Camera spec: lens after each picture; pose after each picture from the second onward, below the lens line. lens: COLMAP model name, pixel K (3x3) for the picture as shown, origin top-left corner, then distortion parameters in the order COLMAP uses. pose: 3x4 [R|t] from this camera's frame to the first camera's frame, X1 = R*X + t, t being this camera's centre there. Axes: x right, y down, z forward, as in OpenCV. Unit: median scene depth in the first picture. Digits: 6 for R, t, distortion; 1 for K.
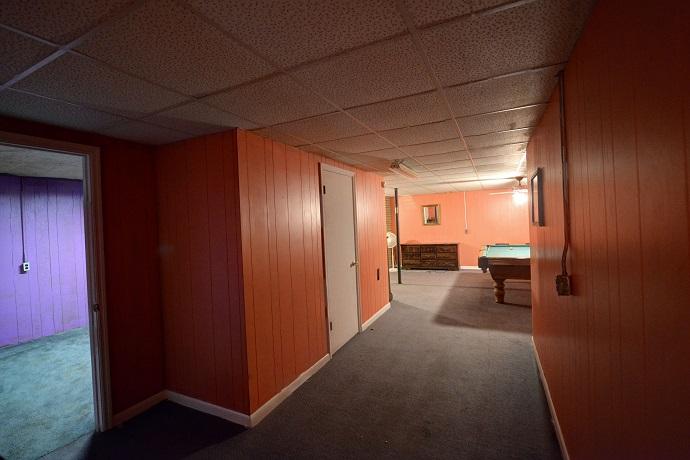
lens RADIAL K [[310.7, 0, 348.1], [0, 310.7, 226.4], [0, 0, 1]] dist [-0.011148, -0.004065]
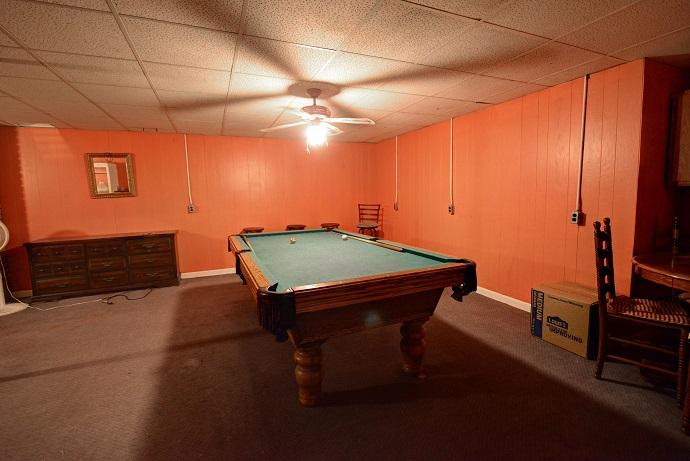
lens RADIAL K [[310.7, 0, 348.1], [0, 310.7, 226.9], [0, 0, 1]] dist [-0.011148, -0.004065]
pose [[0.651613, -0.052021, 0.756766, 0.150507], [-0.000215, 0.997633, 0.068764, 0.010172], [-0.758552, -0.044970, 0.650059, 0.441740]]
